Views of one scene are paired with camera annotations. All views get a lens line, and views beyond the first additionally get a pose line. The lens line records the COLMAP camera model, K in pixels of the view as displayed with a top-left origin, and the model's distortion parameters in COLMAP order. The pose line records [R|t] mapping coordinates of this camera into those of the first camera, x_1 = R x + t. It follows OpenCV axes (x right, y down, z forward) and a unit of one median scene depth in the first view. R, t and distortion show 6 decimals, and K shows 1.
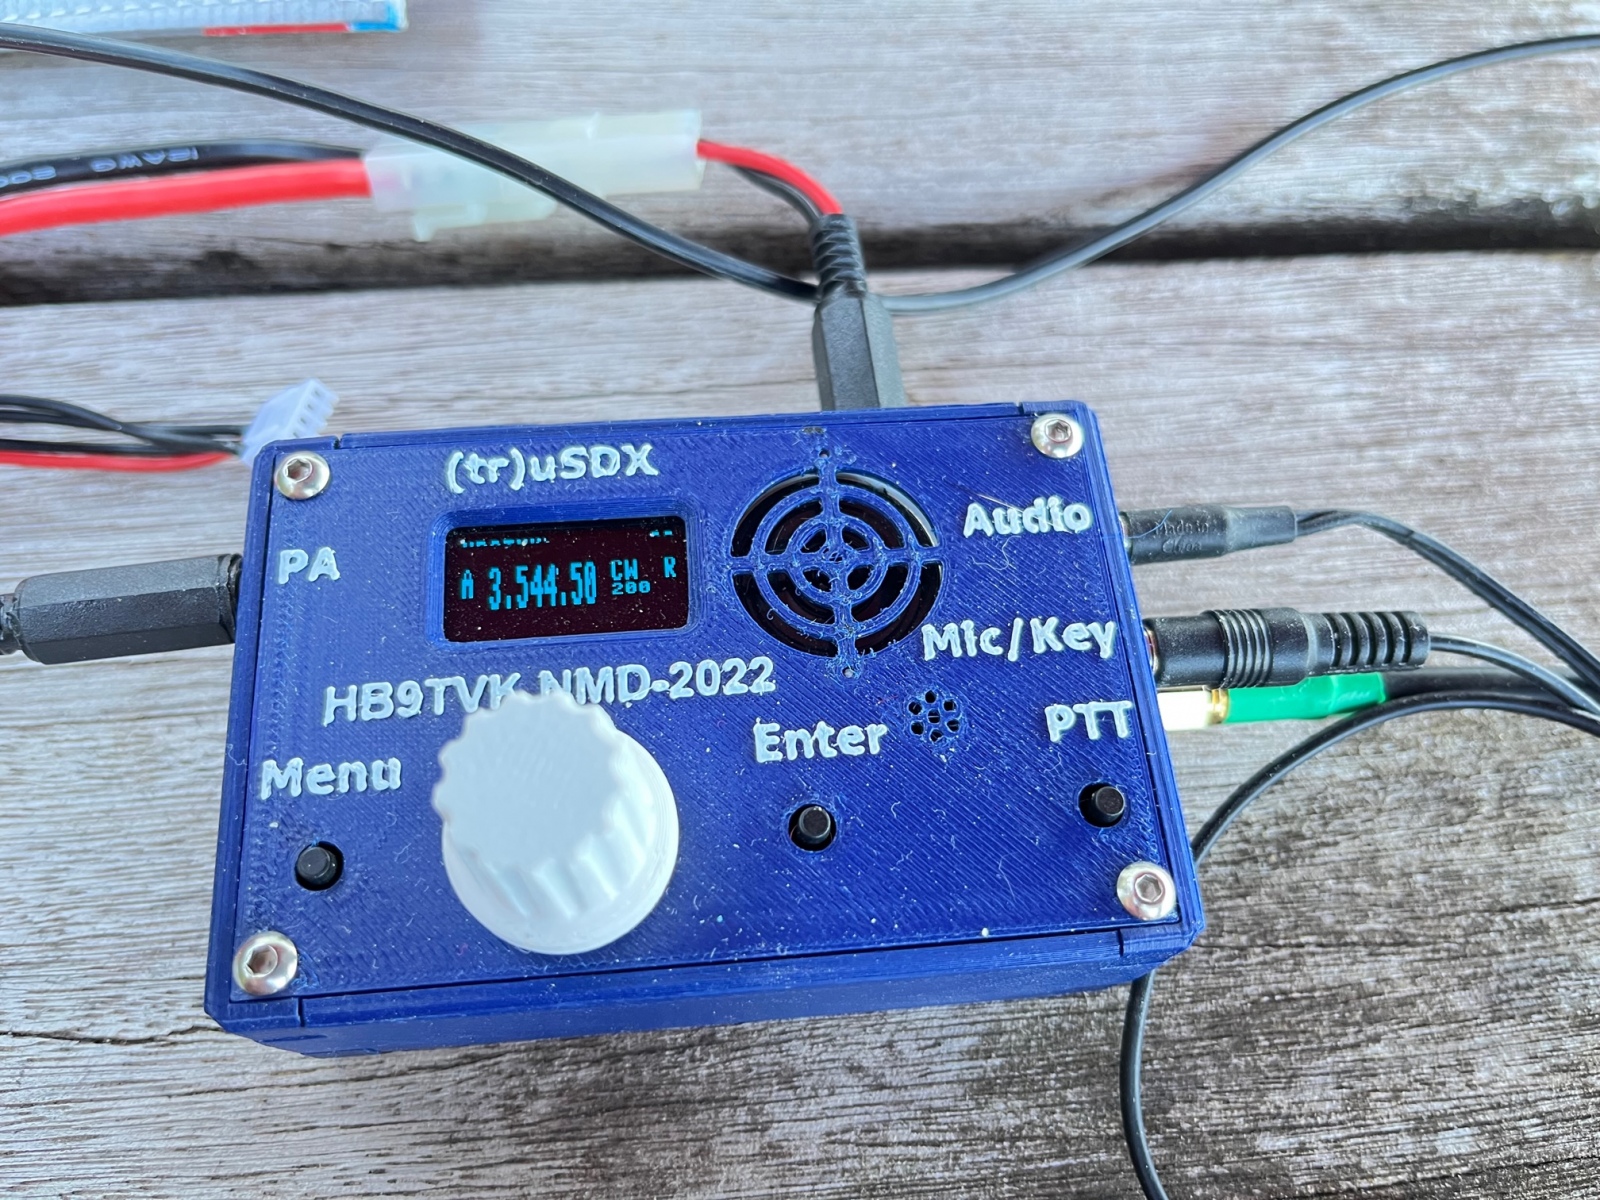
lens RADIAL K [[1197.0, 0, 800.0], [0, 1197.0, 600.0], [0, 0, 1]] dist [0.025354, -0.052881]
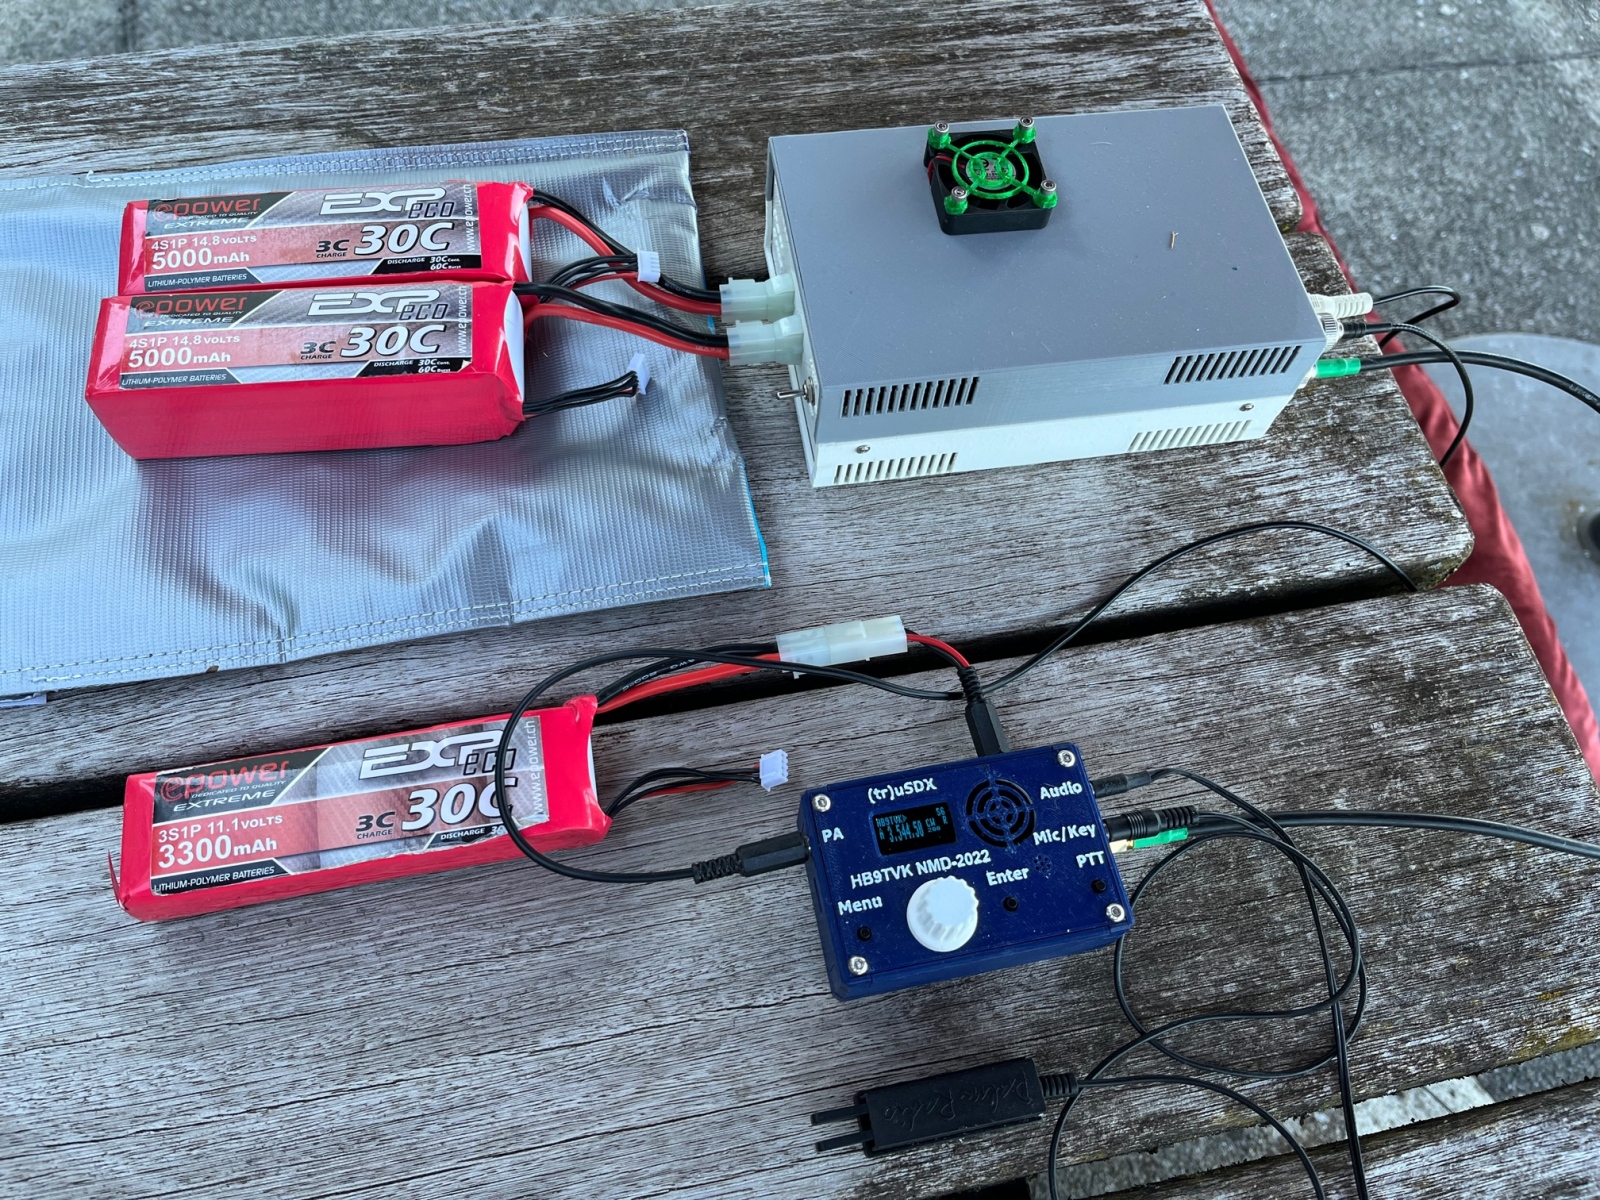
lens RADIAL K [[1243.4, 0, 773.8], [0, 1243.4, 604.7], [0, 0, 1]] dist [0.111871, -0.155252]
pose [[0.992571, -0.100281, 0.068899, -0.660000], [0.100932, 0.994875, -0.006024, -0.558120], [-0.067942, 0.012933, 0.997605, -1.983961]]
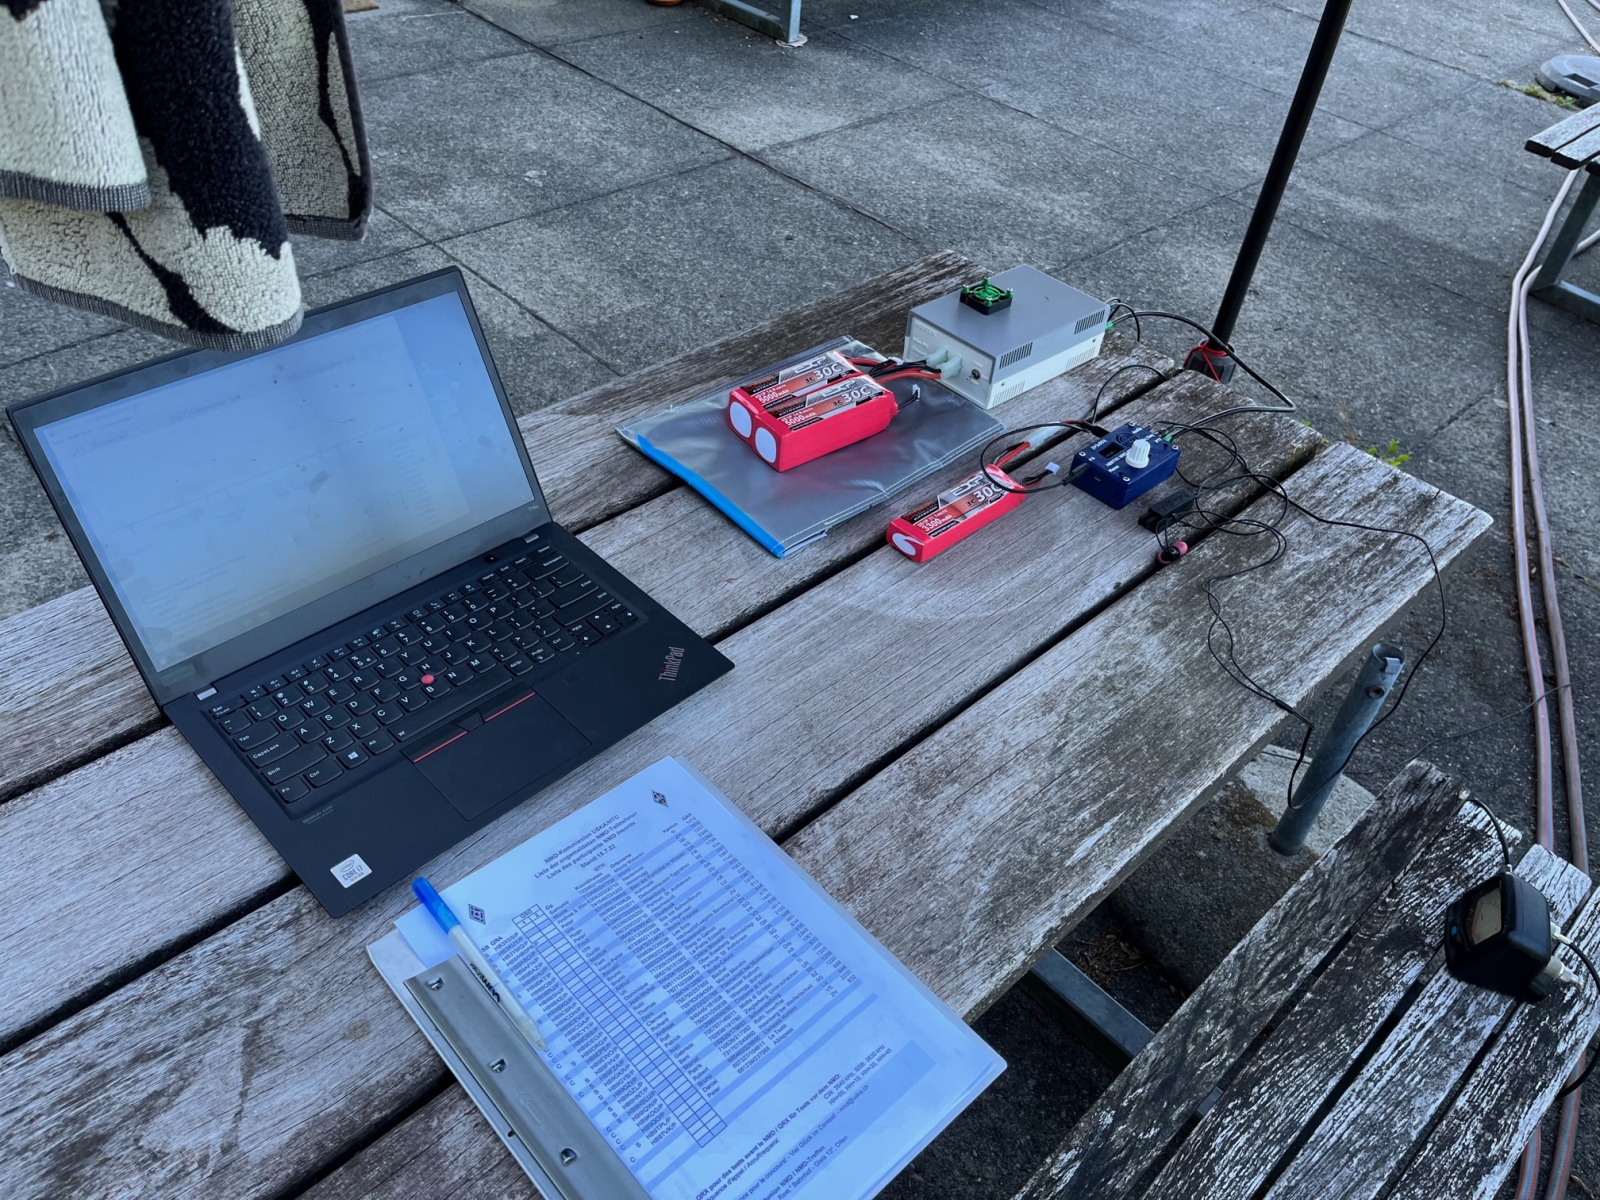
lens RADIAL K [[1243.4, 0, 773.8], [0, 1243.4, 604.7], [0, 0, 1]] dist [0.111871, -0.155252]
pose [[0.778692, -0.409108, 0.475678, -6.740163], [0.546951, 0.814087, -0.195209, 1.302109], [-0.307382, 0.412180, 0.857685, -5.538171]]
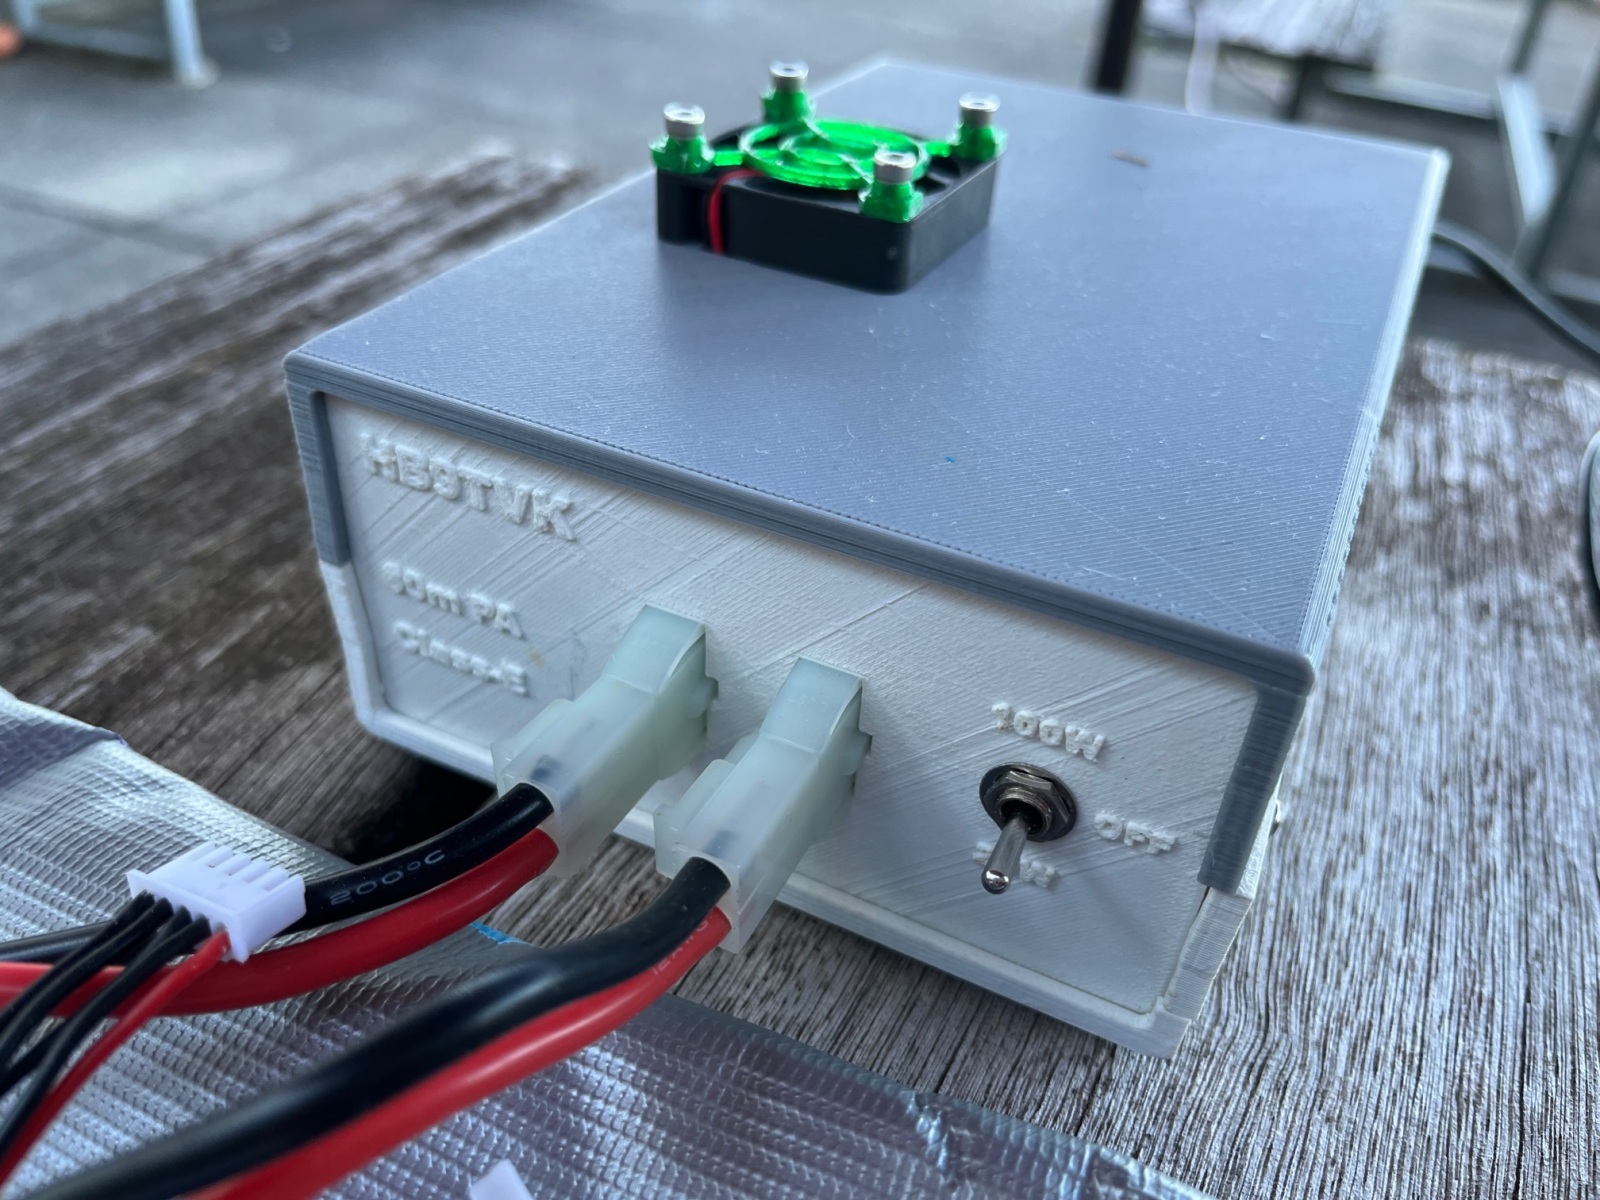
lens RADIAL K [[1243.4, 0, 773.8], [0, 1243.4, 604.7], [0, 0, 1]] dist [0.111871, -0.155252]
pose [[0.480353, -0.533500, 0.696160, -0.984321], [0.772336, 0.633438, -0.047482, -1.381103], [-0.415643, 0.560478, 0.716314, 0.740411]]
